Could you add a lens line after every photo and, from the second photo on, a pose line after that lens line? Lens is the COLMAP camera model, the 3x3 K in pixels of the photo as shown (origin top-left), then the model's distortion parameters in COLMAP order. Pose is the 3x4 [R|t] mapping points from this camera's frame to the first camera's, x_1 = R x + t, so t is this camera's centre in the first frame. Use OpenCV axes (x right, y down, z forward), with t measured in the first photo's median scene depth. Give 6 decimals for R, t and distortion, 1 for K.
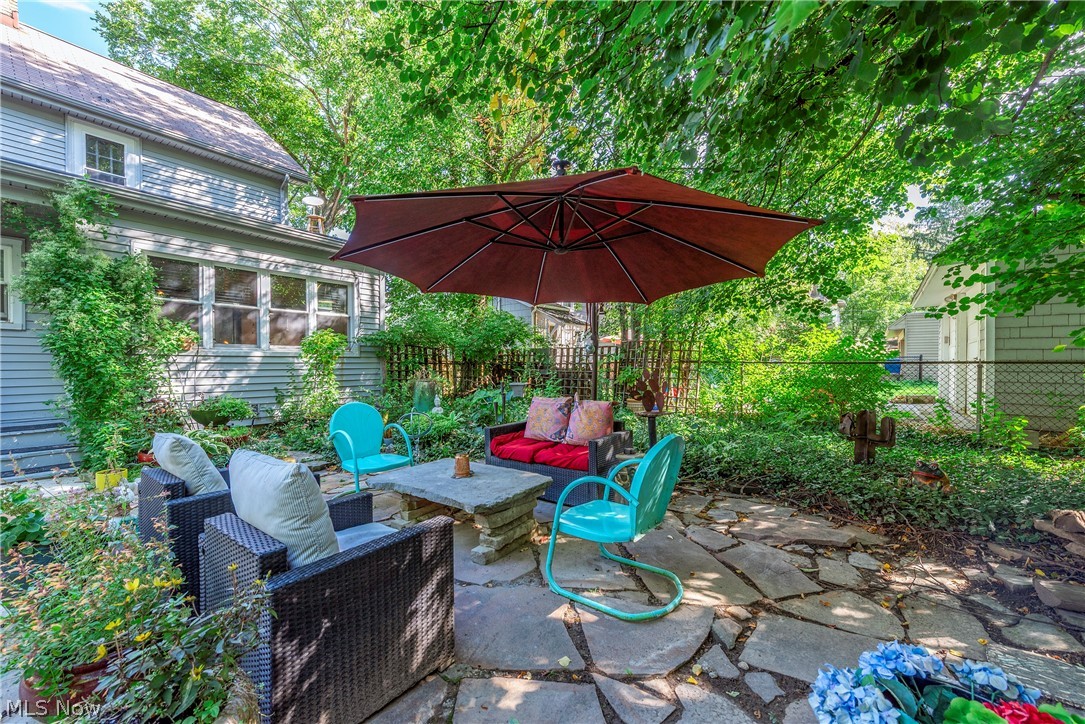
lens RADIAL K [[425.0, 0, 542.5], [0, 425.0, 362.0], [0, 0, 1]] dist [0.012929, -0.003697]
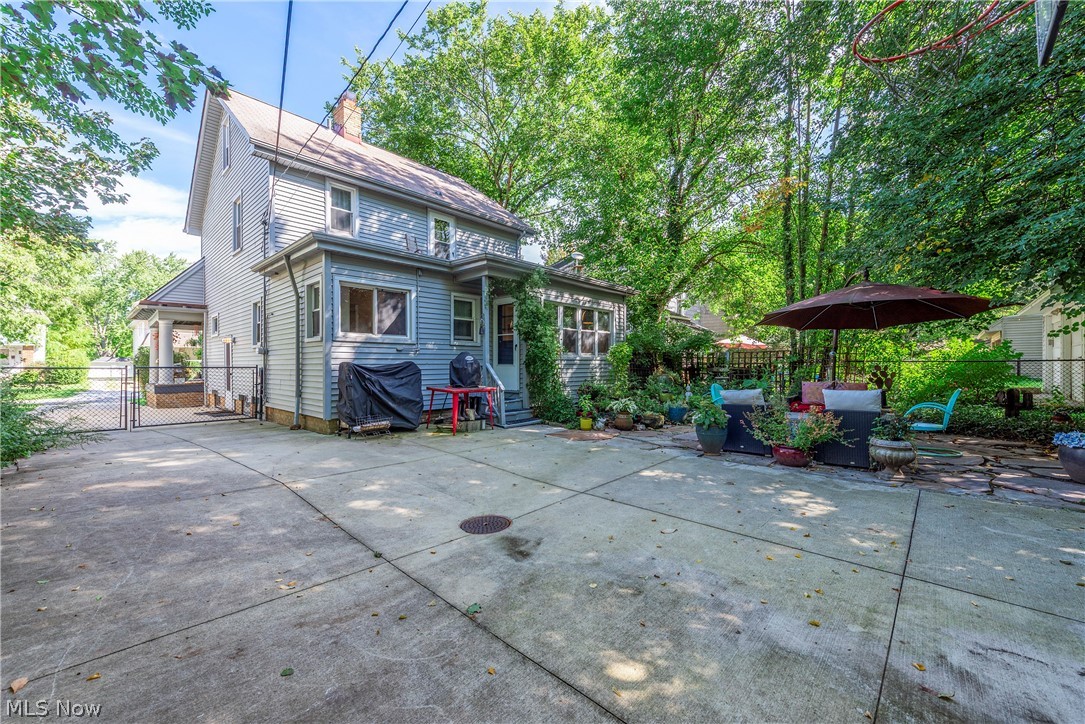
lens RADIAL K [[425.0, 0, 542.5], [0, 425.0, 362.0], [0, 0, 1]] dist [0.012929, -0.003697]
pose [[0.994813, -0.007564, -0.101434, -0.611266], [0.006981, 0.999957, -0.006096, 0.003057], [0.101476, 0.005356, 0.994824, -0.581940]]
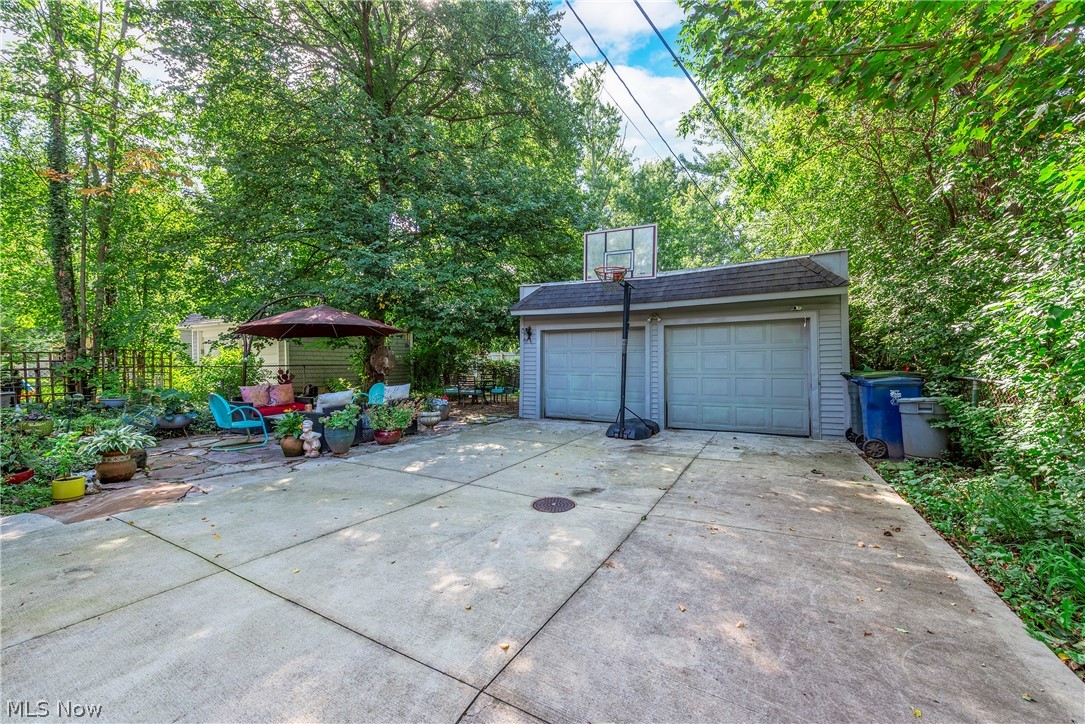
lens RADIAL K [[425.0, 0, 542.5], [0, 425.0, 362.0], [0, 0, 1]] dist [0.012929, -0.003697]
pose [[-0.163040, 0.000804, 0.986619, -1.327142], [0.007252, 0.999974, 0.000384, -0.007753], [-0.986593, 0.007218, -0.163042, 0.036658]]
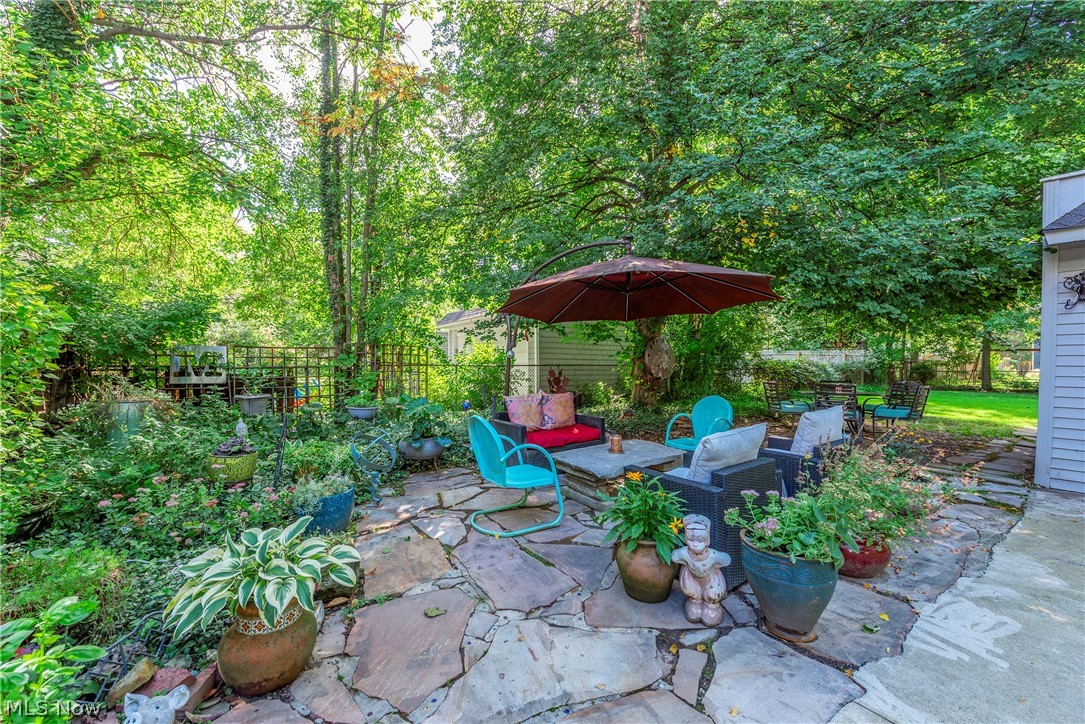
lens RADIAL K [[425.0, 0, 542.5], [0, 425.0, 362.0], [0, 0, 1]] dist [0.012929, -0.003697]
pose [[0.301930, 0.005569, 0.953314, -0.698489], [0.003447, 0.999970, -0.006934, 0.000316], [-0.953324, 0.005379, 0.301902, 0.390570]]
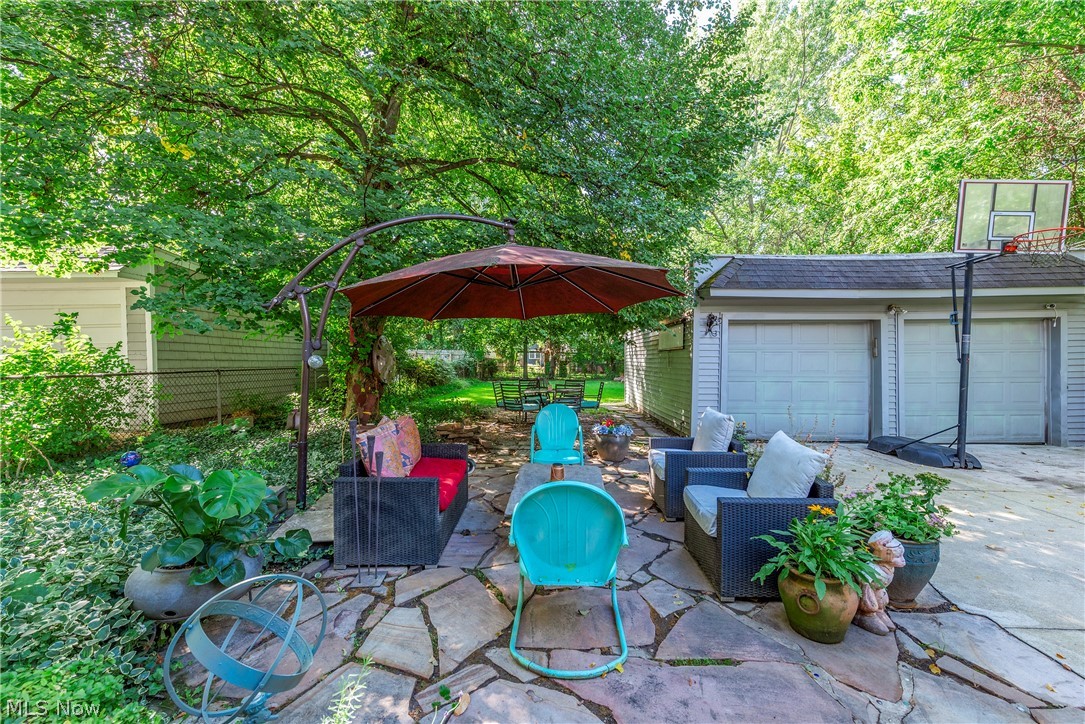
lens RADIAL K [[425.0, 0, 542.5], [0, 425.0, 362.0], [0, 0, 1]] dist [0.012929, -0.003697]
pose [[-0.586181, -0.001633, 0.810178, -0.476485], [0.006399, 0.999957, 0.006645, -0.022767], [-0.810155, 0.009080, -0.586146, 0.784731]]
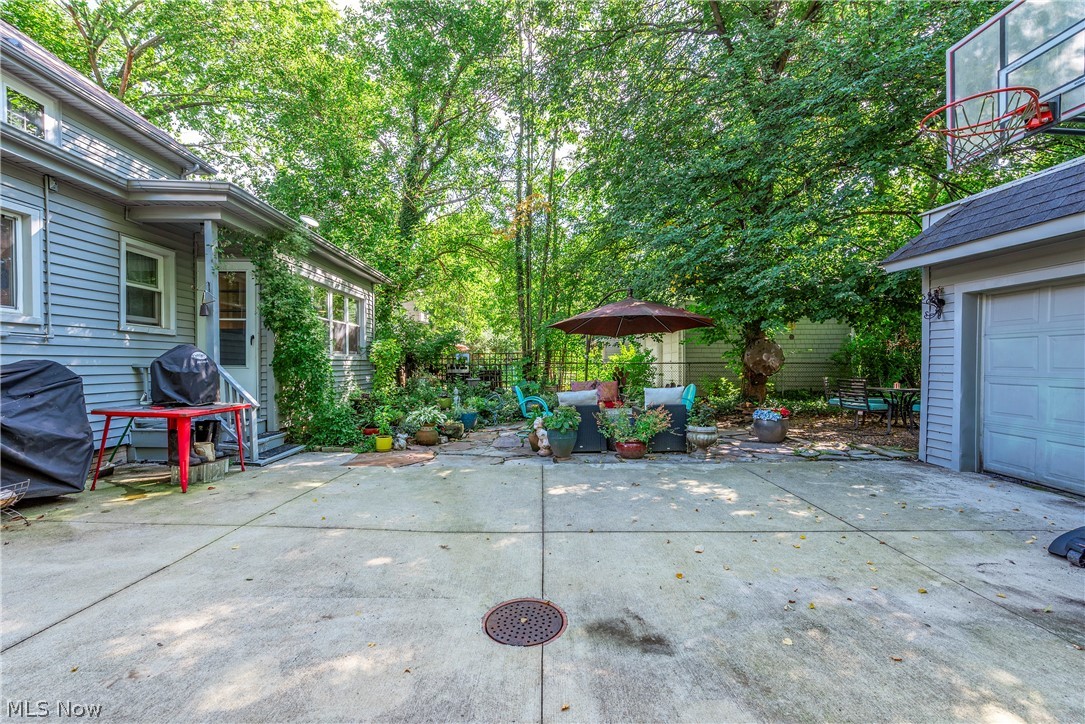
lens RADIAL K [[445.5, 0, 542.5], [0, 445.5, 362.0], [0, 0, 1]] dist [0.015551, -0.004664]
pose [[0.787904, -0.002025, 0.615795, -0.931381], [0.004859, 0.999984, -0.002930, -0.000625], [-0.615779, 0.005300, 0.787901, -0.354076]]
